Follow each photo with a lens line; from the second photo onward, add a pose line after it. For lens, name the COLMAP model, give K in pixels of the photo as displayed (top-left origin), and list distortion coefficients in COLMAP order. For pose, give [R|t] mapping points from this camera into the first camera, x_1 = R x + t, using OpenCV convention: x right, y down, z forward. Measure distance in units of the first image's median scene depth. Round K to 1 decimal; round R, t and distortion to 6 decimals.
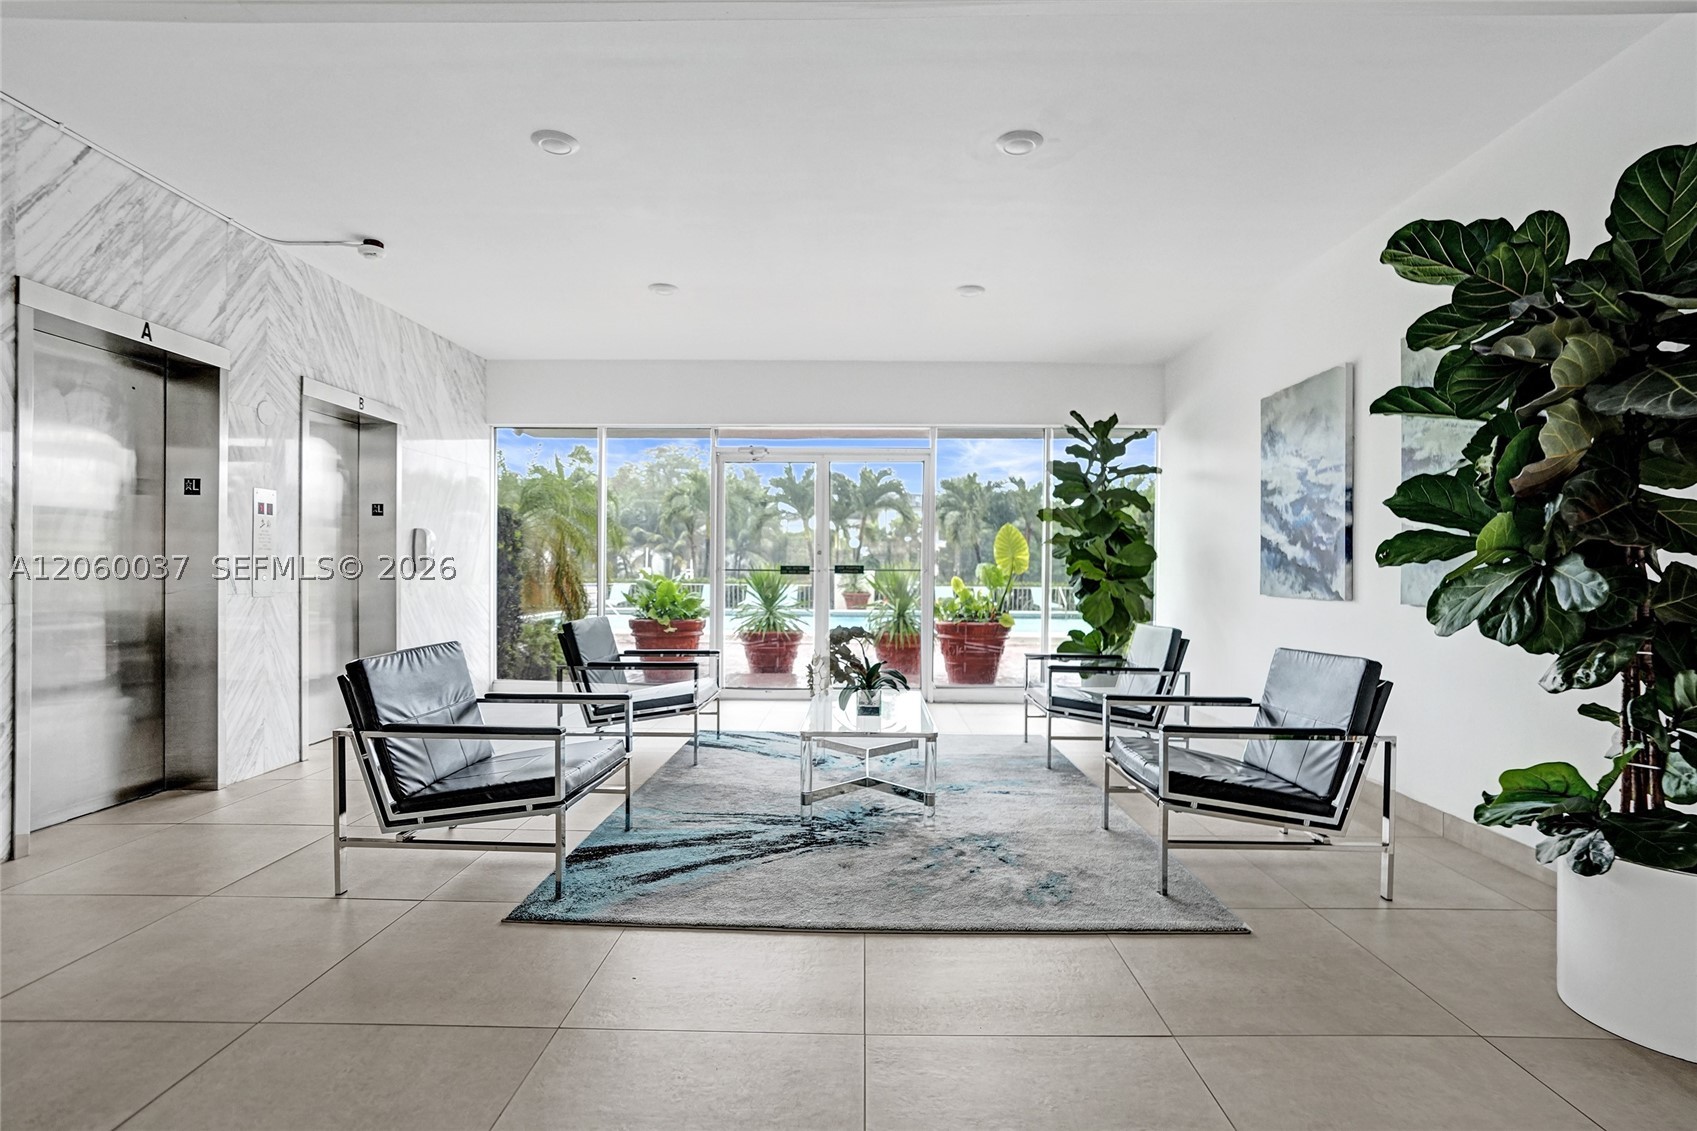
lens RADIAL K [[805.4, 0, 848.5], [0, 805.4, 565.5], [0, 0, 1]] dist [-0.051410, 0.025578]
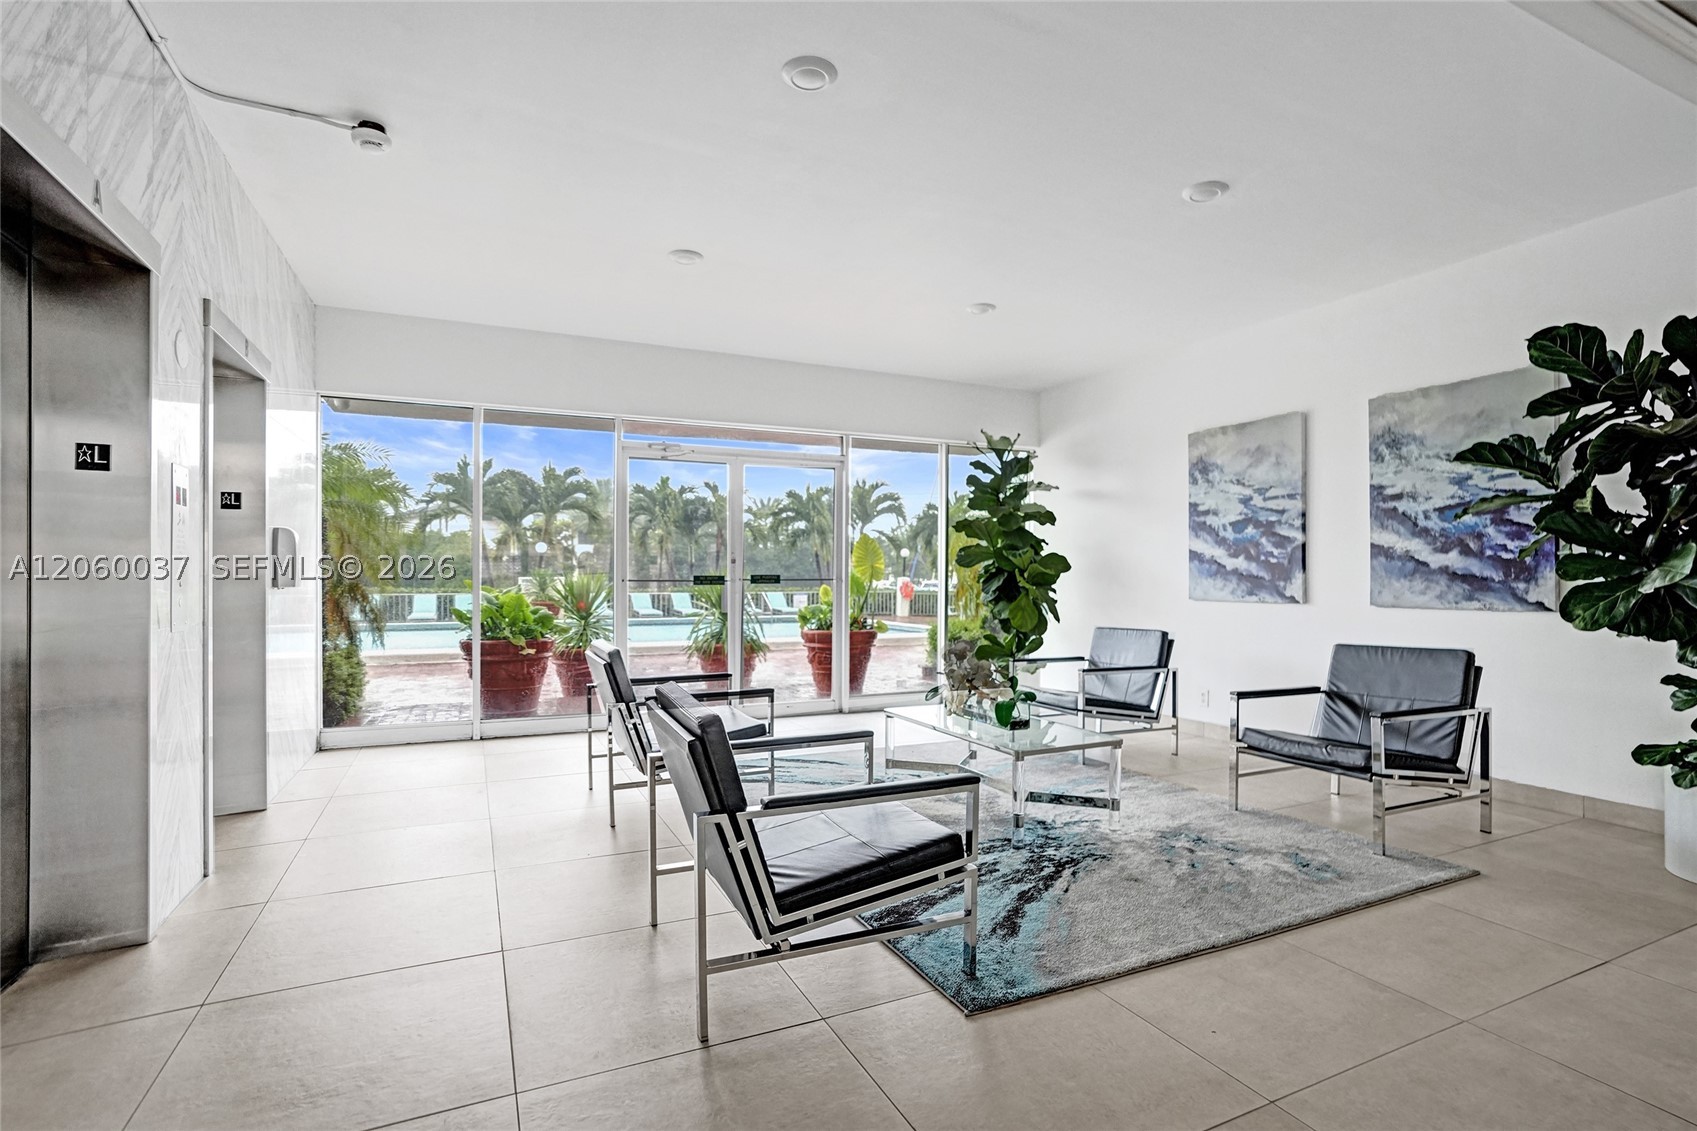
lens RADIAL K [[805.4, 0, 848.5], [0, 805.4, 565.5], [0, 0, 1]] dist [-0.051410, 0.025578]
pose [[0.901082, 0.000139, 0.433649, -0.633766], [0.002154, 0.999986, -0.004797, -0.012197], [-0.433644, 0.005257, 0.901069, 0.212272]]
